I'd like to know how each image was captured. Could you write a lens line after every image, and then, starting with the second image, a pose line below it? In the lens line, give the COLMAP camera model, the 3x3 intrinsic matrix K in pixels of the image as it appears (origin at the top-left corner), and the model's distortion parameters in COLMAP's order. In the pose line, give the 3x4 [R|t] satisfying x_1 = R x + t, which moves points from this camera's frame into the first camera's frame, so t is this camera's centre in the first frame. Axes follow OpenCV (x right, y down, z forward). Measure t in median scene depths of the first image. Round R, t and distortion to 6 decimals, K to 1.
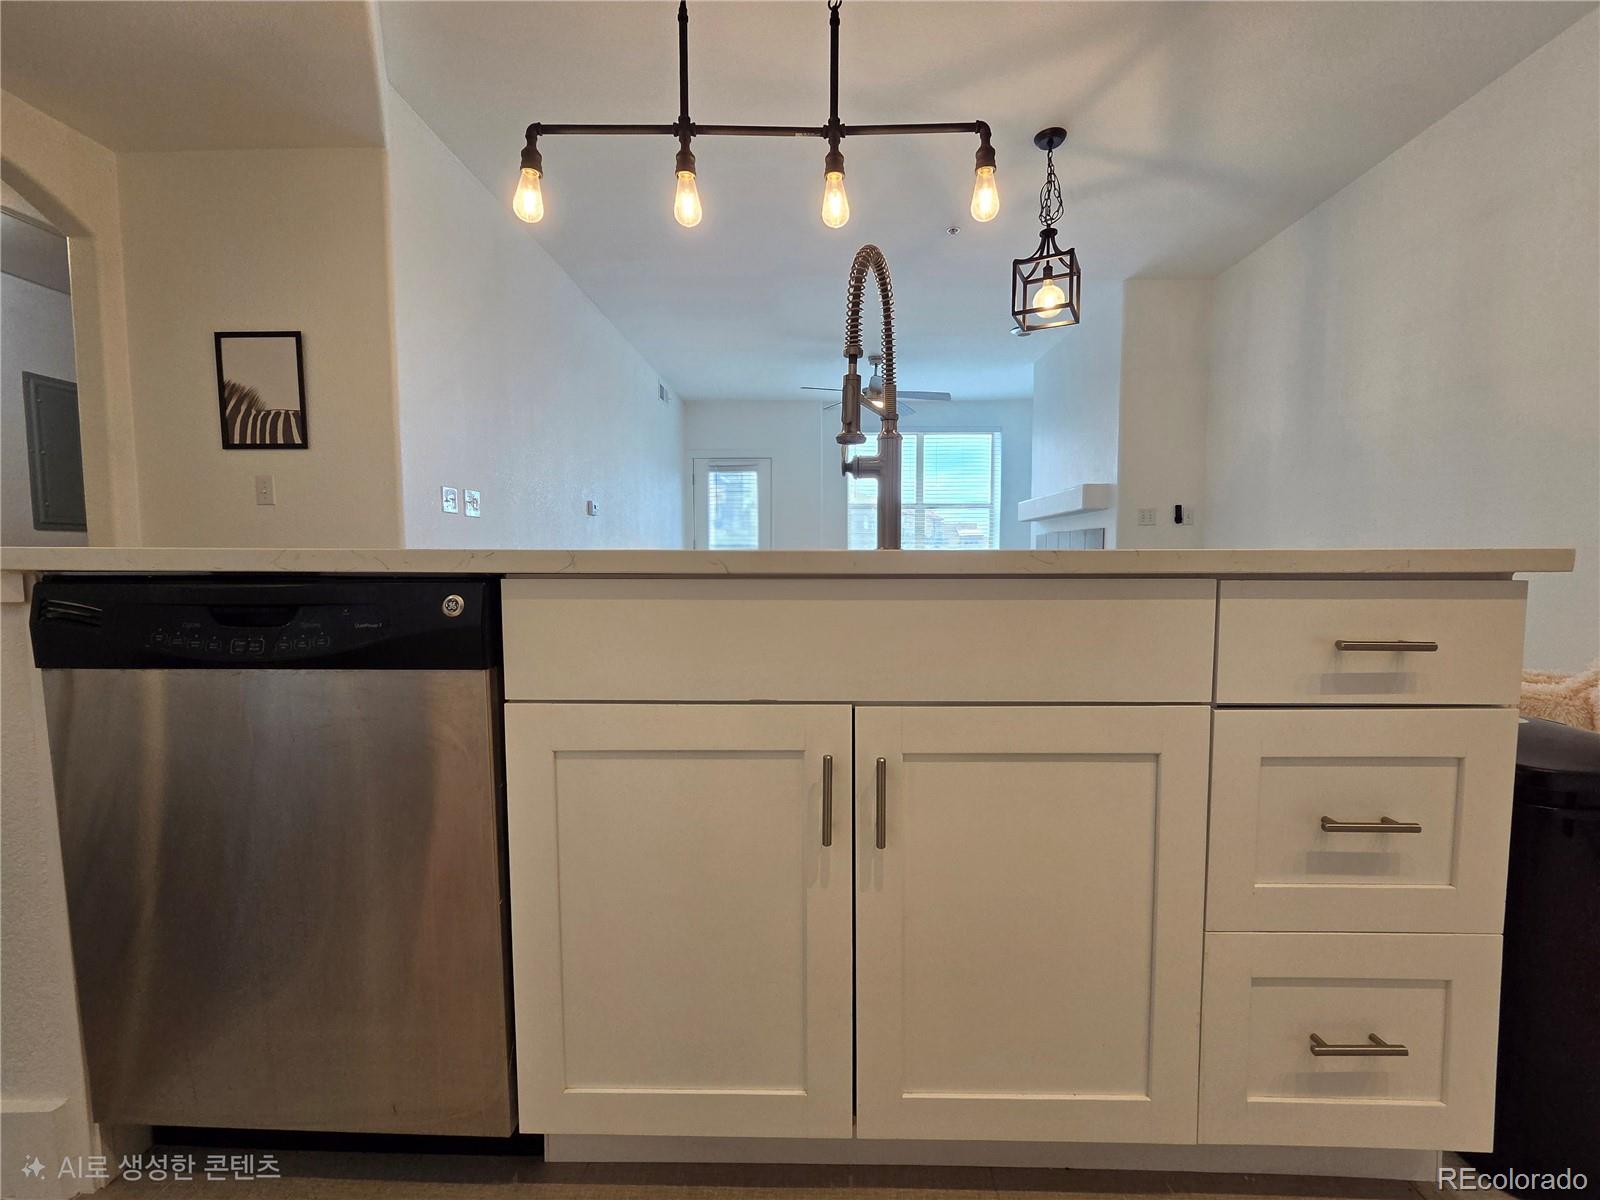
lens RADIAL K [[657.1, 0, 822.0], [0, 657.1, 606.0], [0, 0, 1]] dist [0.000102, 0.000257]
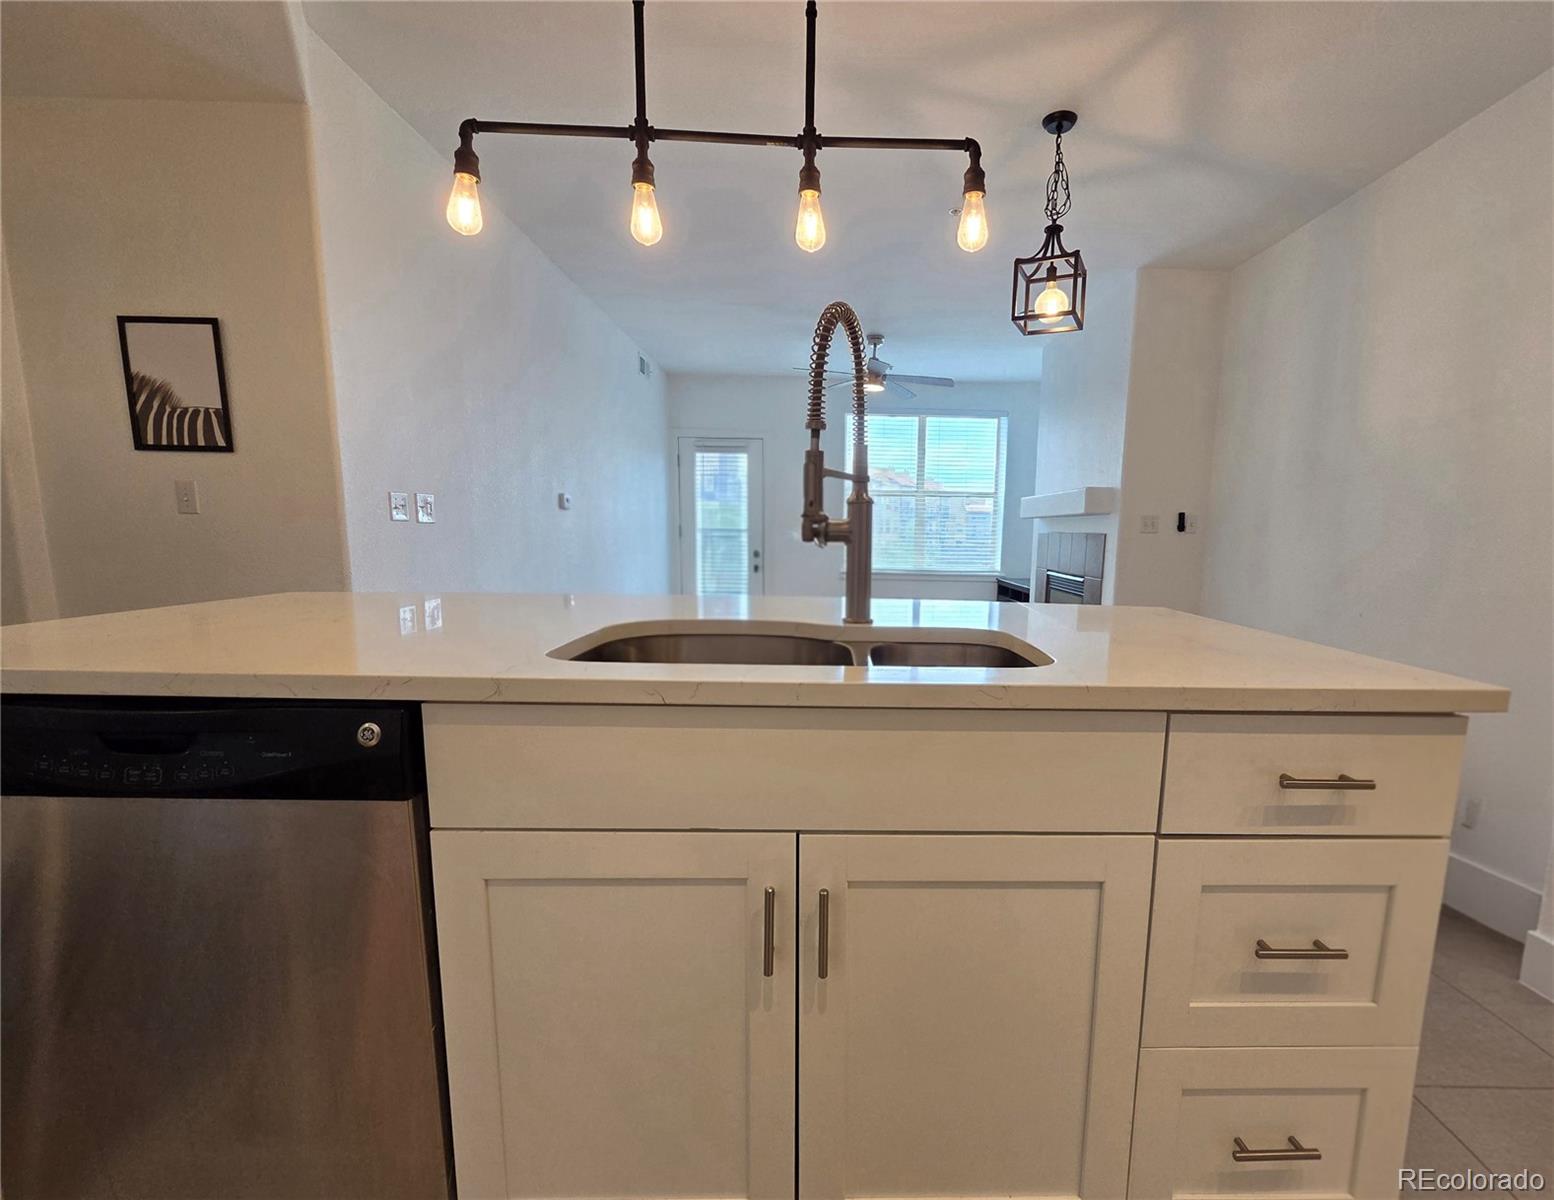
lens RADIAL K [[689.2, 0, 852.2], [0, 689.2, 637.9], [0, 0, 1]] dist [0.000724, -0.001084]
pose [[0.998862, 0.012243, 0.046105, 0.041546], [-0.015794, 0.996870, 0.077459, -0.116779], [-0.045012, -0.078099, 0.995929, 0.000205]]
